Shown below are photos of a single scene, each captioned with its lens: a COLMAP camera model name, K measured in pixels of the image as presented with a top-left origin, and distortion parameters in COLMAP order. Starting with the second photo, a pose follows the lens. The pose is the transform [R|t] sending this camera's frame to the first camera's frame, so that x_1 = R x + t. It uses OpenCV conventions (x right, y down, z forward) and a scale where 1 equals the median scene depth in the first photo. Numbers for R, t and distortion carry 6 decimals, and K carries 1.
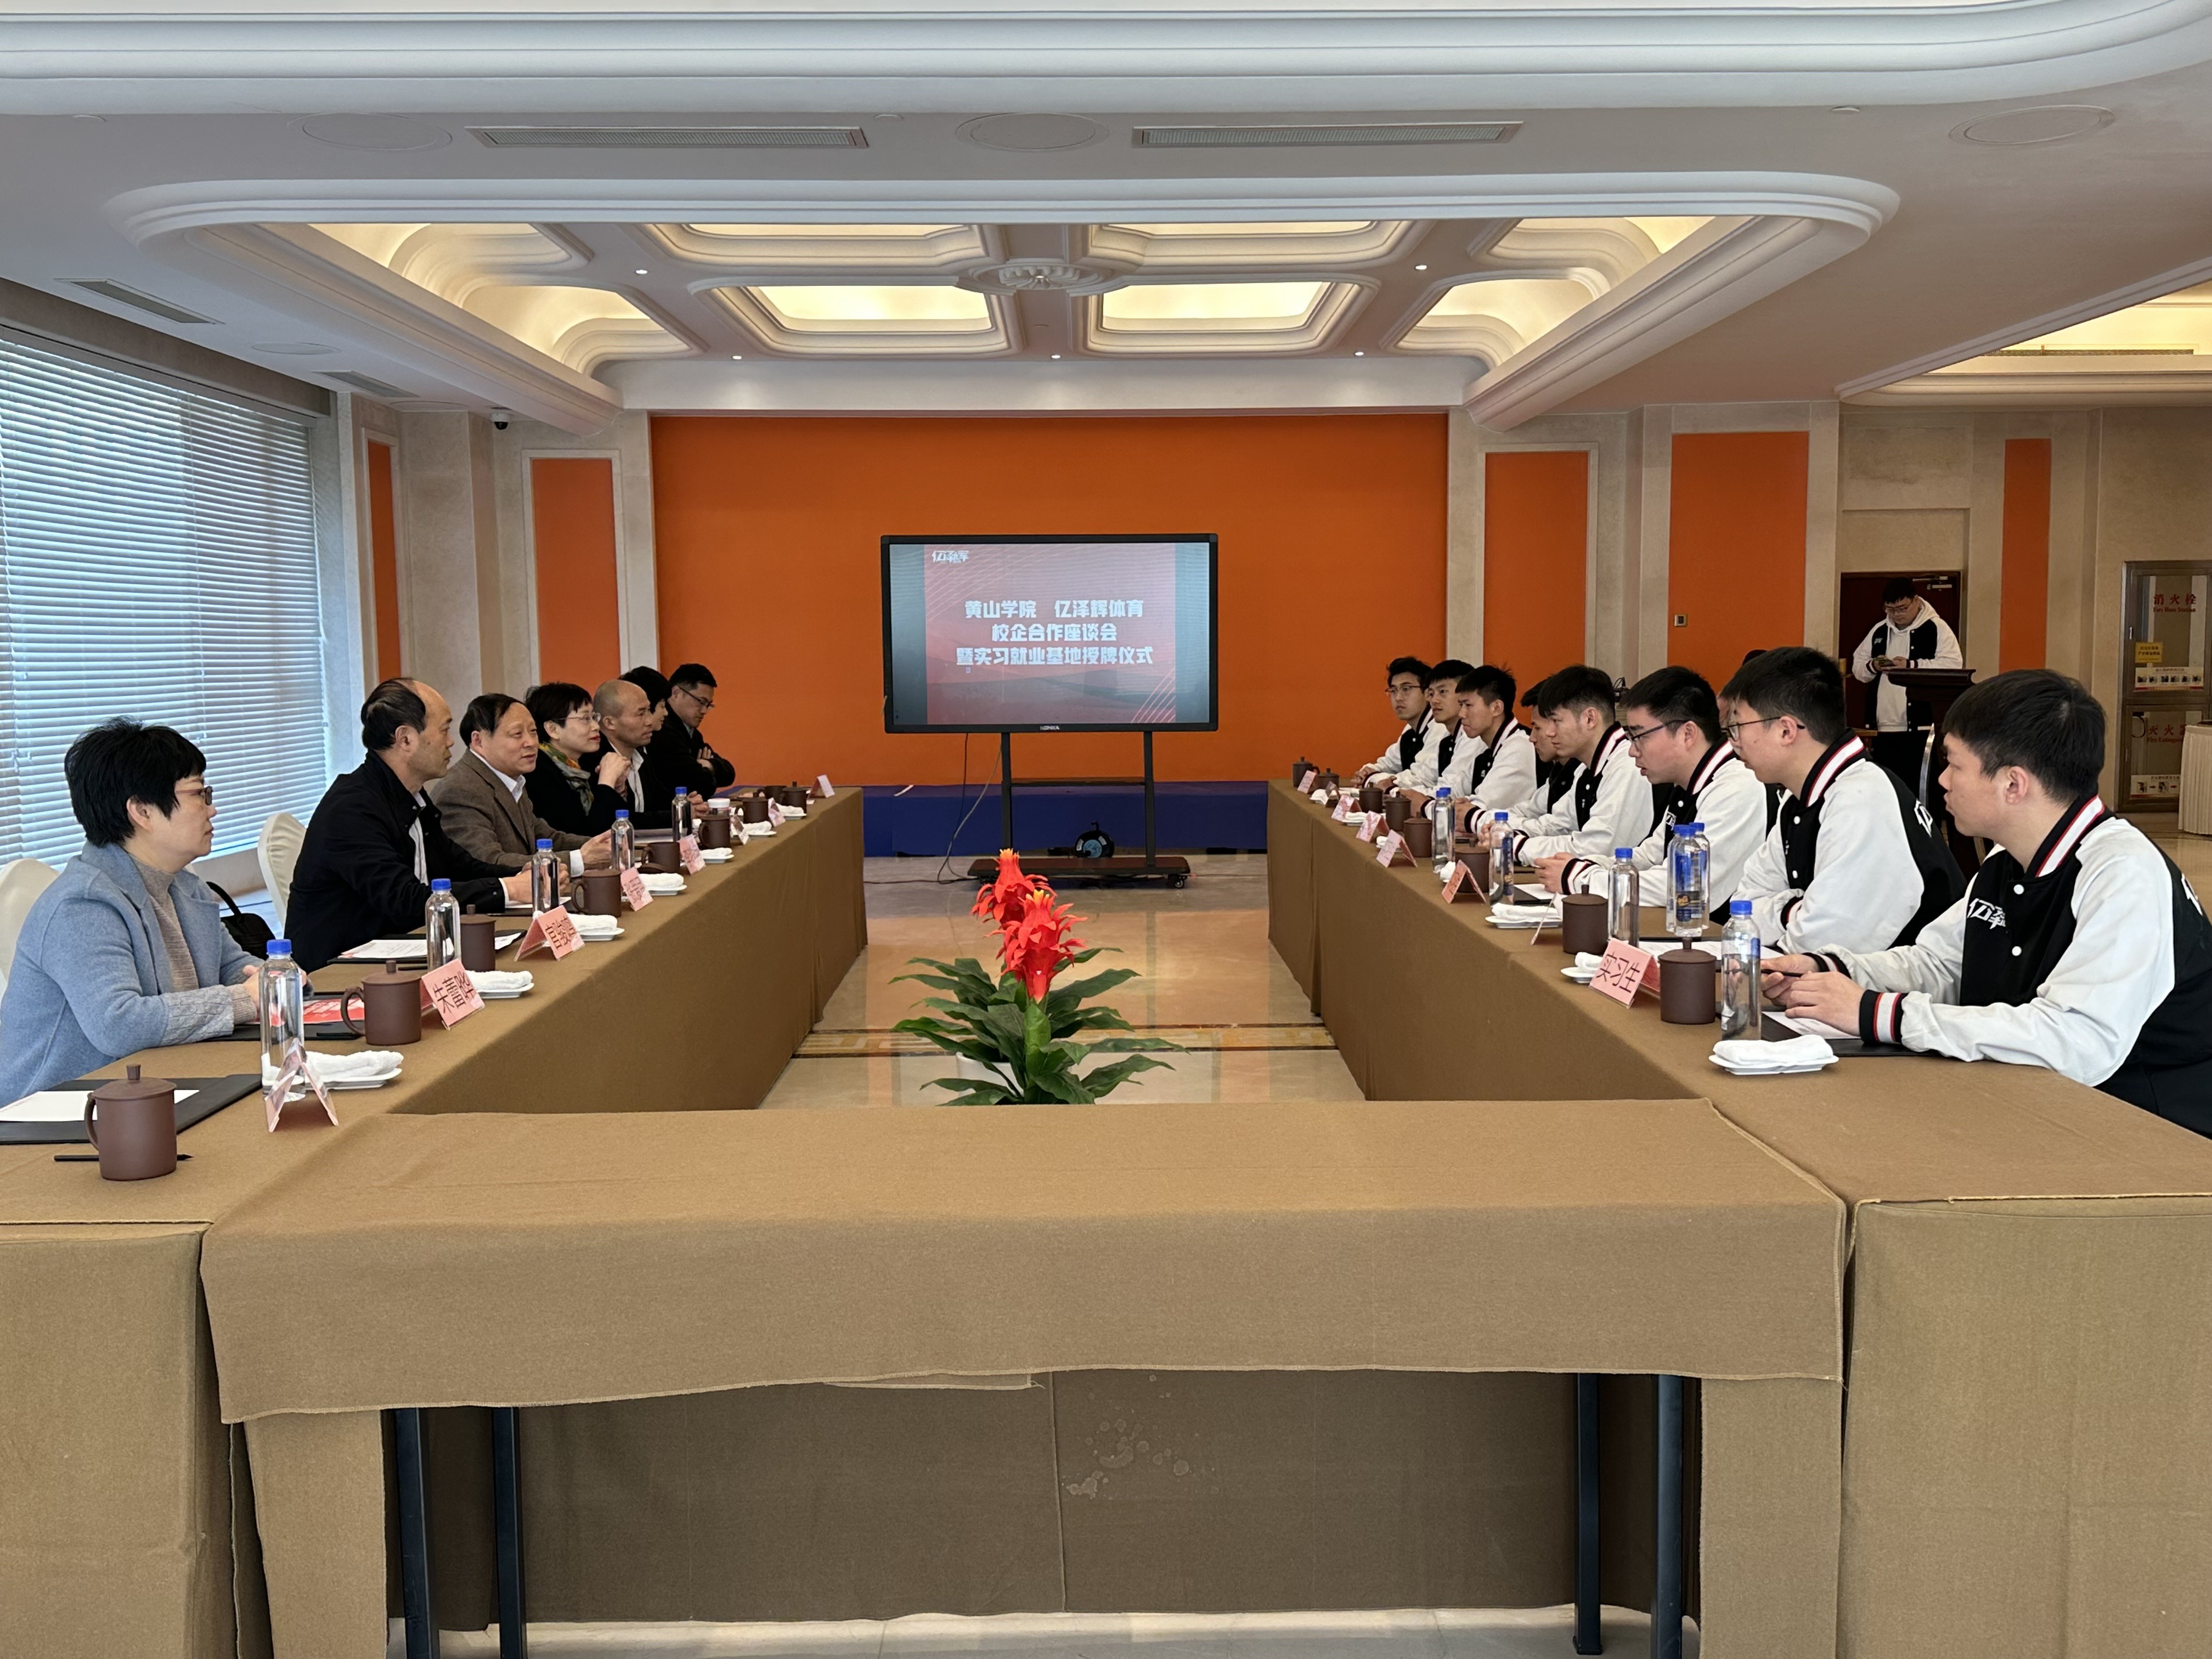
lens RADIAL K [[2055.0, 0, 1118.5], [0, 2055.0, 829.7], [0, 0, 1]] dist [0.107328, 0.000000]
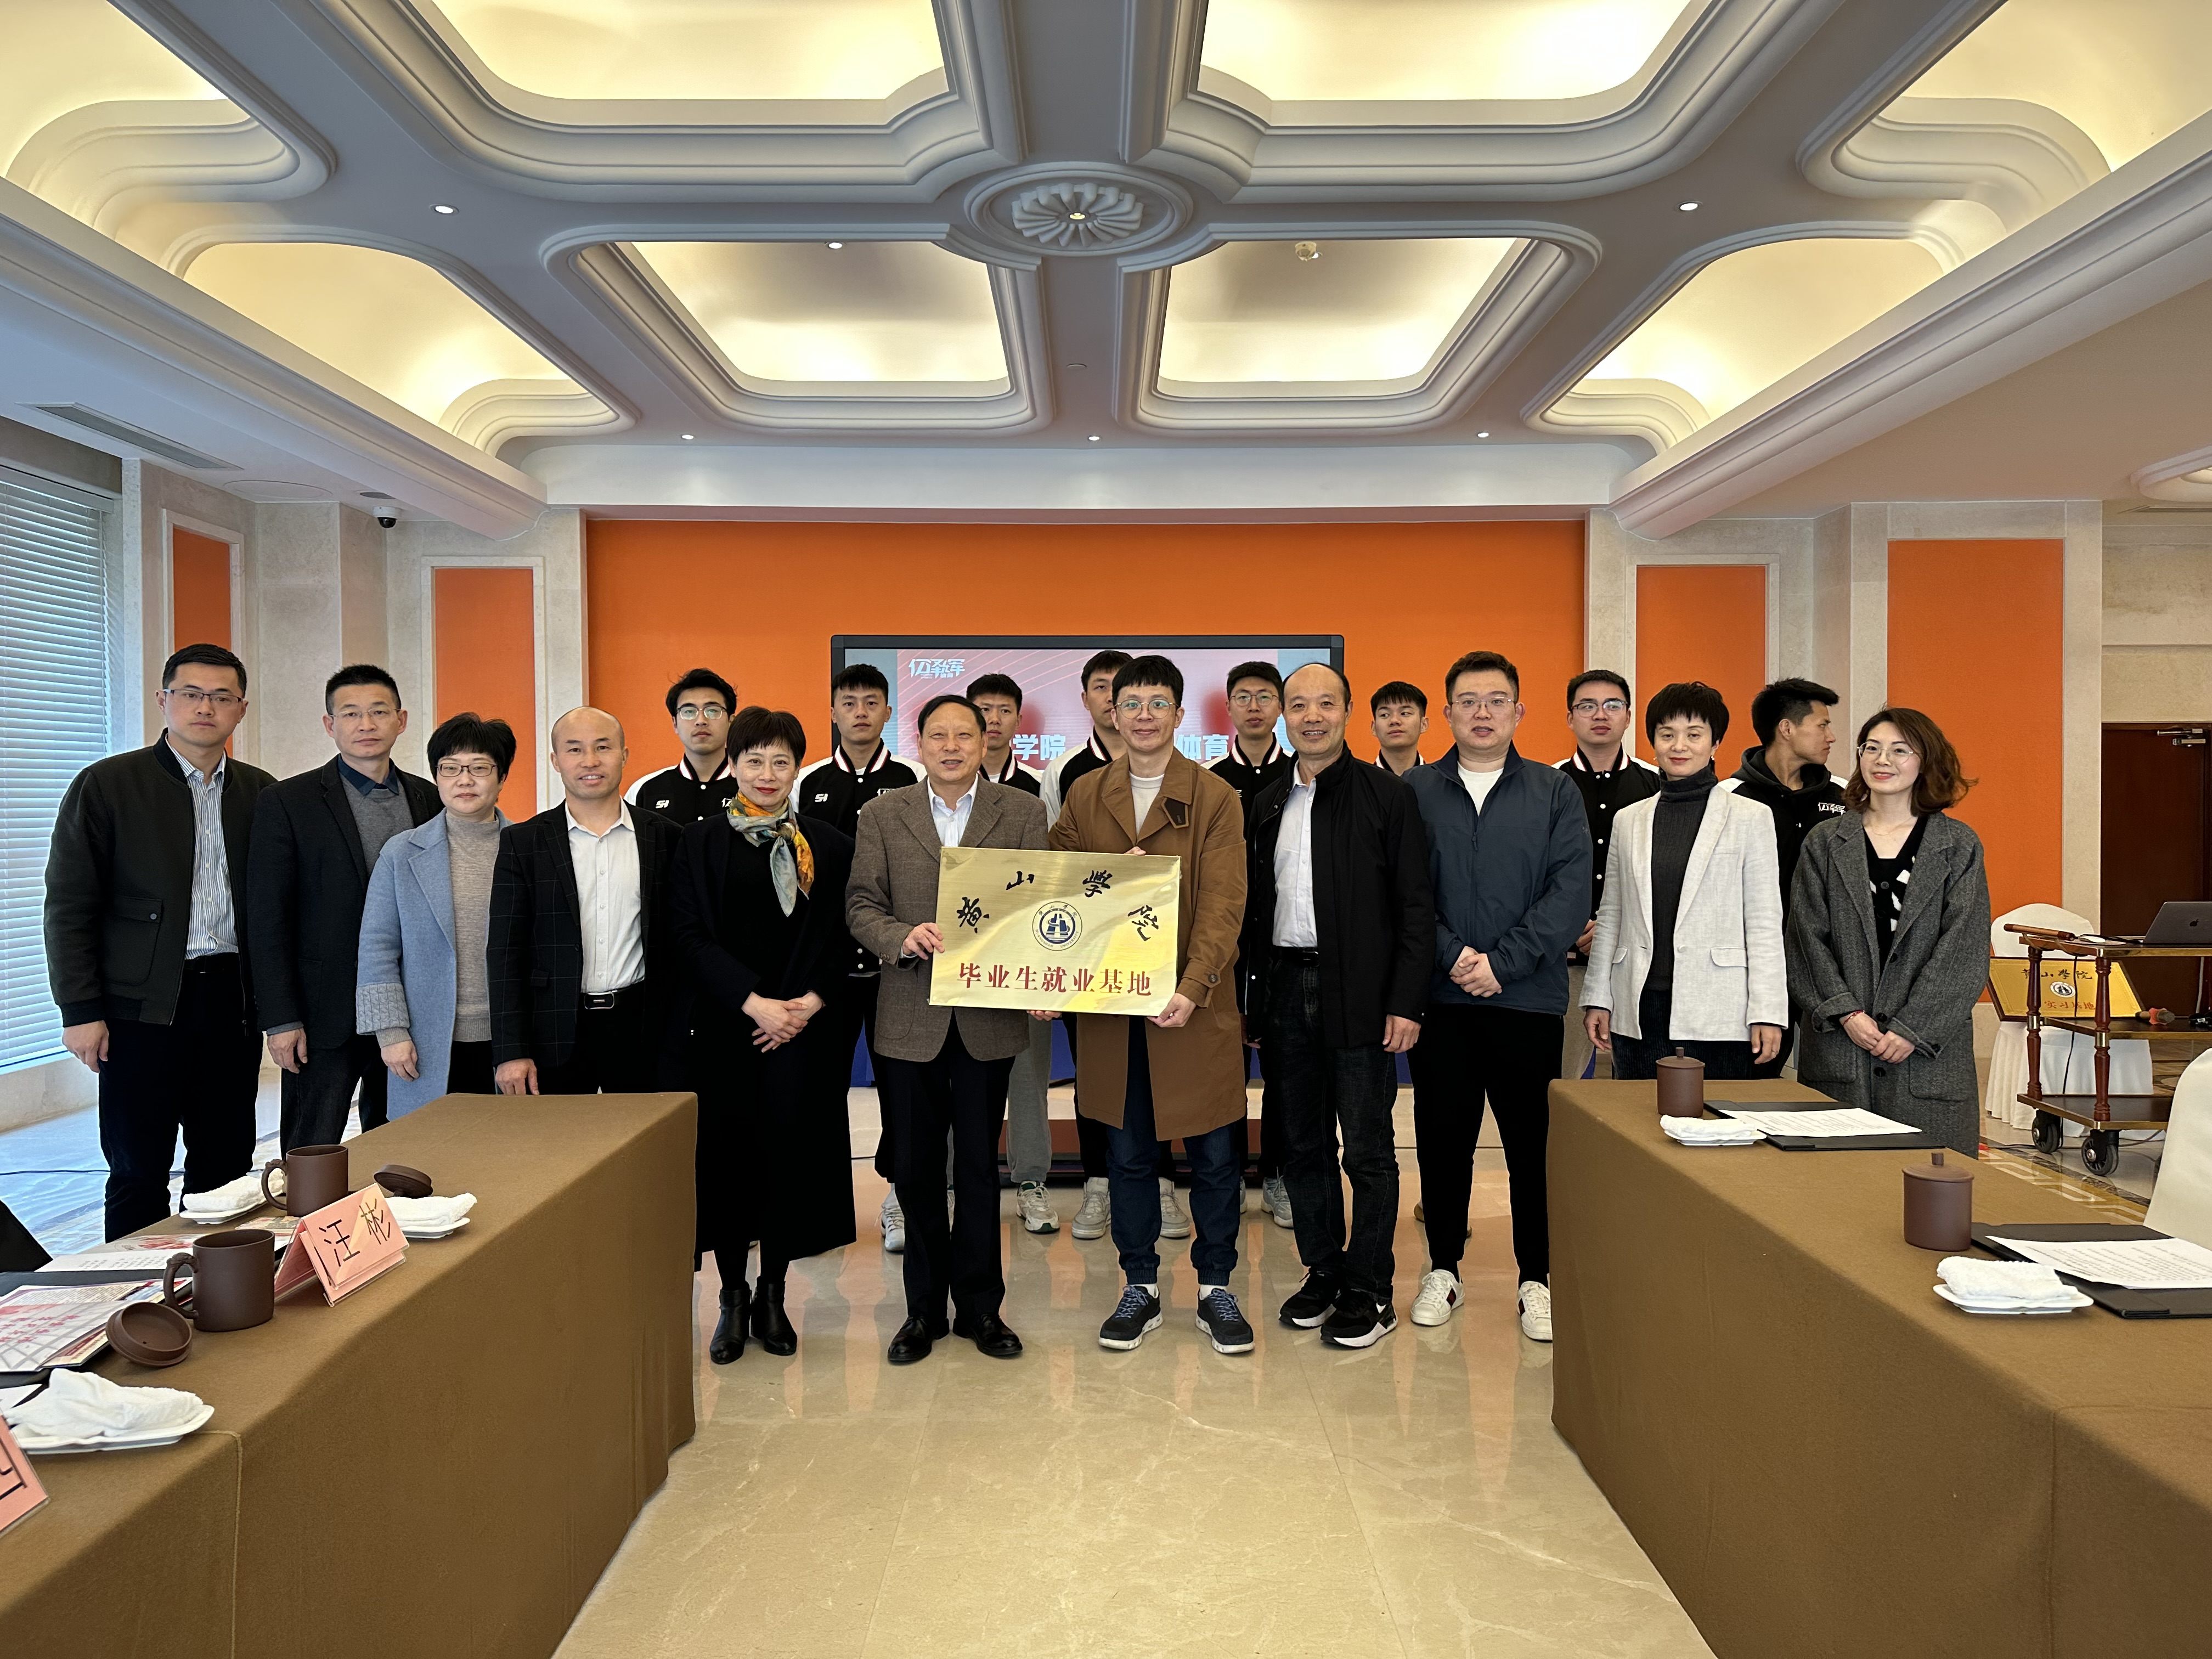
lens RADIAL K [[1546.6, 0, 1105.8], [0, 1546.6, 825.5], [0, 0, 1]] dist [-0.004778, -0.000996]
pose [[0.999885, 0.006802, -0.013590, -0.017216], [-0.007803, 0.997152, -0.075007, -0.038642], [0.013042, 0.075105, 0.997090, 0.431217]]
